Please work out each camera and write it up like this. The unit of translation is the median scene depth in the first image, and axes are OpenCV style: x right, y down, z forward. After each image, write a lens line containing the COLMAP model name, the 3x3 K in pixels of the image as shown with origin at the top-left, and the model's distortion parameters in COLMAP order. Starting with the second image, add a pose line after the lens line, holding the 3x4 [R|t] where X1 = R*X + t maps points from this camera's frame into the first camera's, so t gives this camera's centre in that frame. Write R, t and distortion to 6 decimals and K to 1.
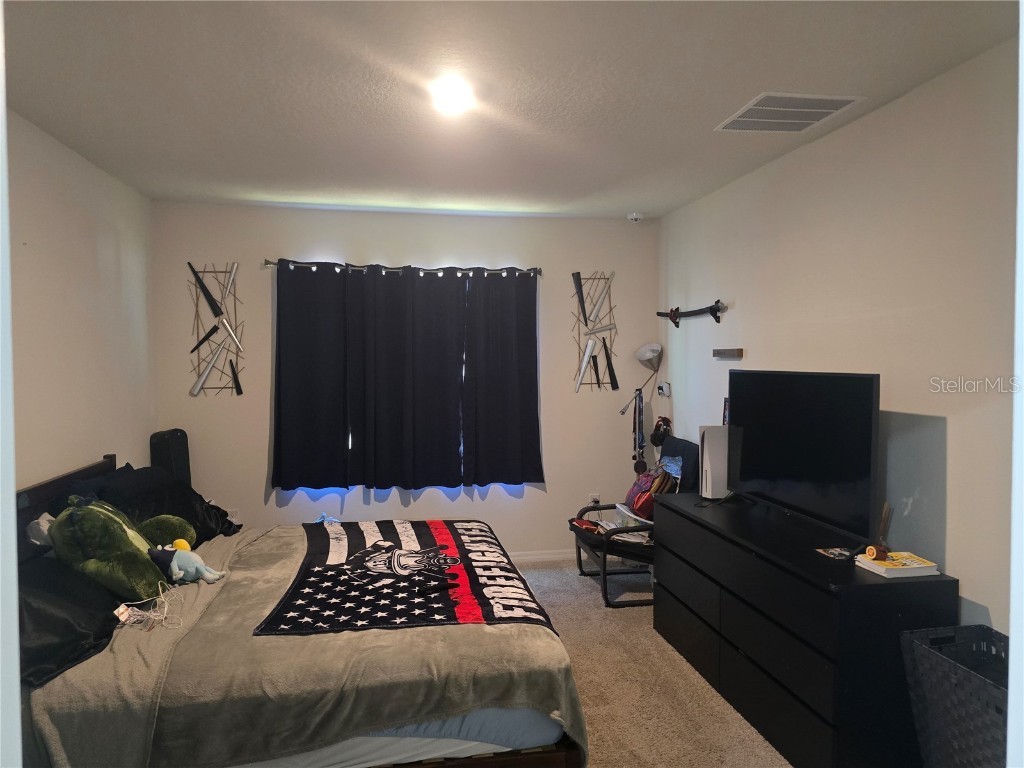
lens RADIAL K [[691.6, 0, 509.0], [0, 691.6, 383.4], [0, 0, 1]] dist [0.062665, -0.040659]
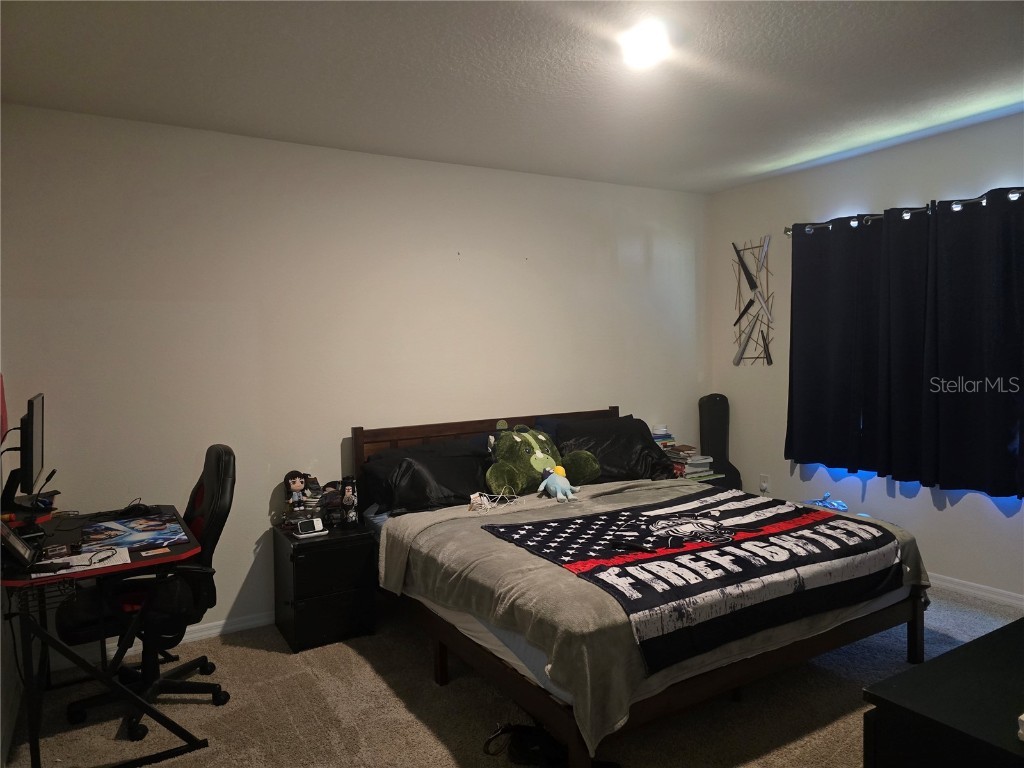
lens RADIAL K [[691.6, 0, 507.3], [0, 691.6, 388.5], [0, 0, 1]] dist [0.062665, -0.040659]
pose [[0.356446, 0.040449, -0.933440, 0.440345], [-0.012902, 0.999180, 0.038371, 0.017333], [0.934227, -0.001633, 0.356676, 0.274438]]
